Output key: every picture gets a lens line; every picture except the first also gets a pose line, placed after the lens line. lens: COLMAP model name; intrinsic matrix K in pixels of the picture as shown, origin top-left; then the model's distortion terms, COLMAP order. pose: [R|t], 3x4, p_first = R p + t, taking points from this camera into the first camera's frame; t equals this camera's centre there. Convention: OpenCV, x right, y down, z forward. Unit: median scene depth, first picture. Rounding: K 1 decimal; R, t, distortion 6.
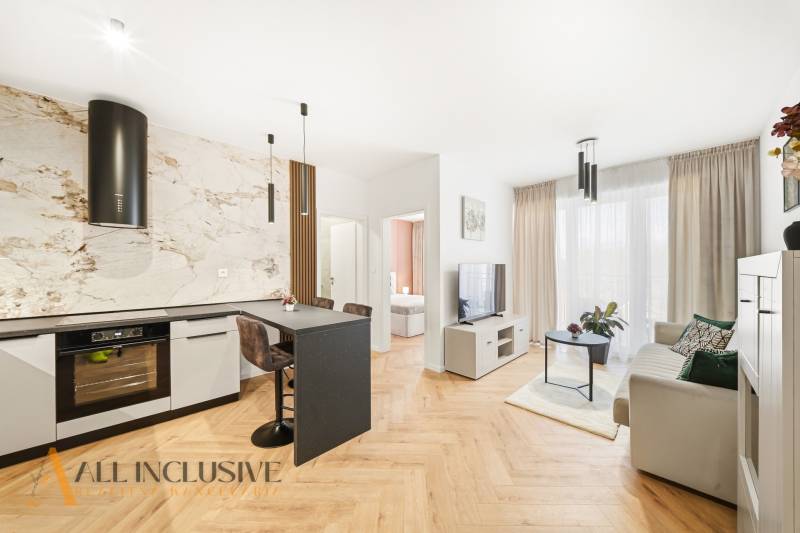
lens RADIAL K [[282.4, 0, 400.9], [0, 282.4, 268.9], [0, 0, 1]] dist [0.003160, -0.003501]
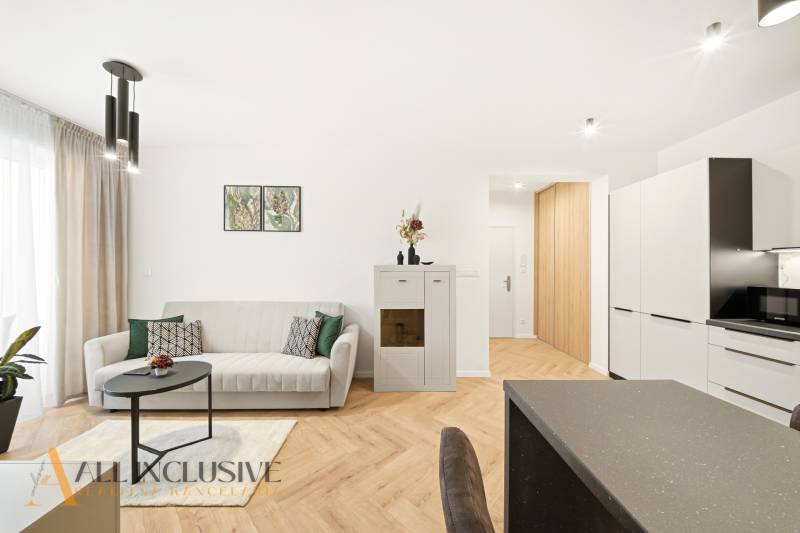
lens RADIAL K [[282.4, 0, 402.9], [0, 282.4, 267.9], [0, 0, 1]] dist [0.003160, -0.003501]
pose [[-0.733697, -0.000082, 0.679477, -0.206042], [0.000310, 1.000000, 0.000455, -0.003973], [-0.679477, 0.000545, -0.733697, 0.999679]]
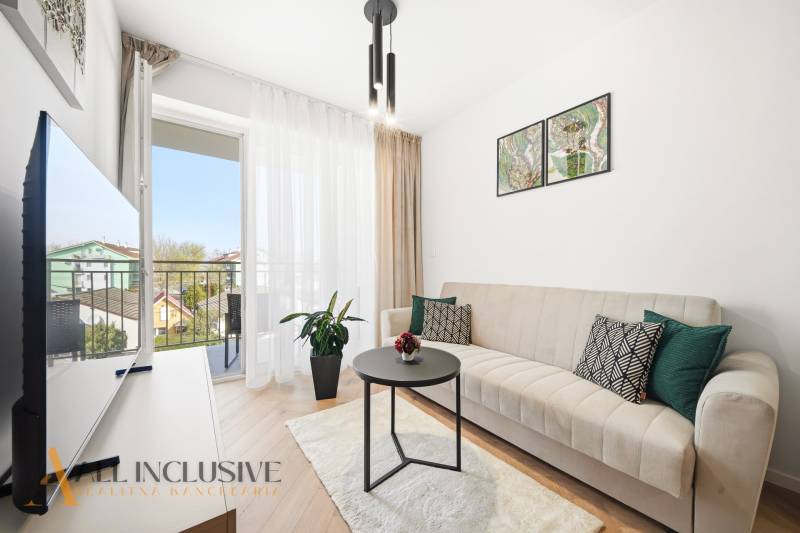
lens RADIAL K [[282.4, 0, 398.9], [0, 282.4, 271.7], [0, 0, 1]] dist [0.003160, -0.003501]
pose [[0.150029, -0.009036, 0.988640, 0.104262], [0.002581, 0.999958, 0.008747, 0.068703], [-0.988678, 0.001240, 0.150046, 0.851507]]
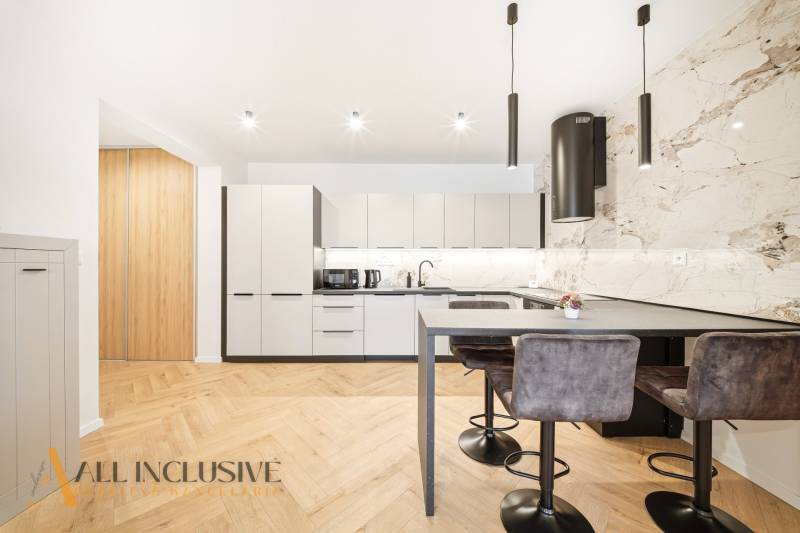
lens RADIAL K [[282.4, 0, 399.1], [0, 282.4, 268.5], [0, 0, 1]] dist [0.003160, -0.003501]
pose [[-0.697253, 0.001605, -0.716824, 0.248115], [-0.002566, 0.999985, 0.004736, 0.032472], [0.716821, 0.005141, -0.697238, 0.954801]]
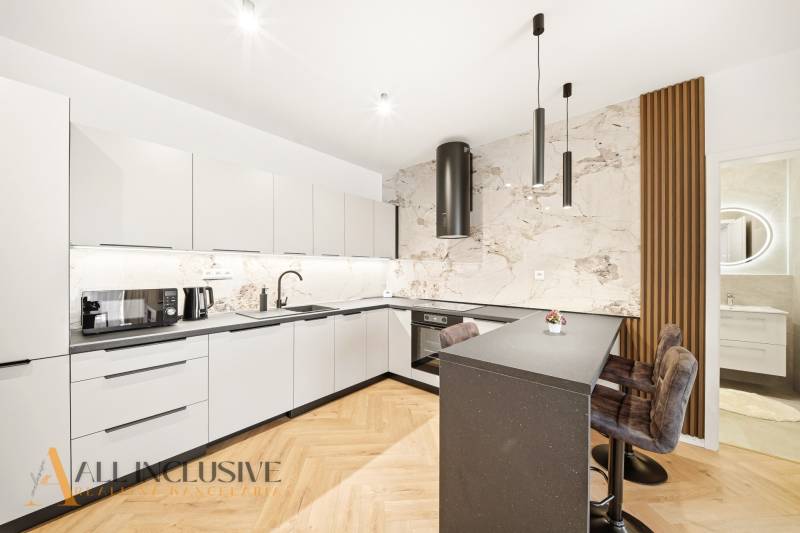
lens RADIAL K [[282.4, 0, 396.9], [0, 282.4, 270.3], [0, 0, 1]] dist [0.003160, -0.003501]
pose [[0.082771, 0.004531, -0.996558, 0.204971], [-0.003569, 0.999985, 0.004250, -0.002316], [0.996562, 0.003204, 0.082786, 0.465247]]
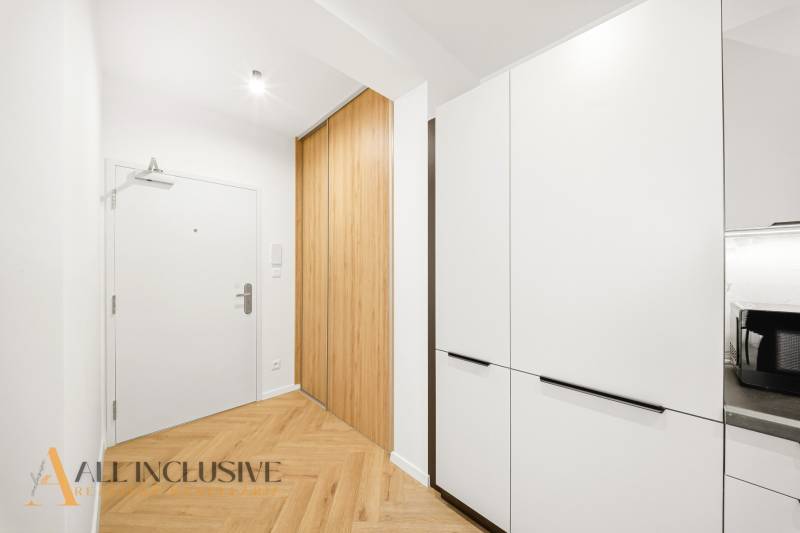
lens RADIAL K [[282.4, 0, 393.1], [0, 282.4, 268.2], [0, 0, 1]] dist [0.003160, -0.003501]
pose [[-0.999922, 0.002595, 0.012194, 0.005236], [0.002598, 0.999997, 0.000229, -0.003496], [-0.012193, 0.000261, -0.999926, 0.239645]]
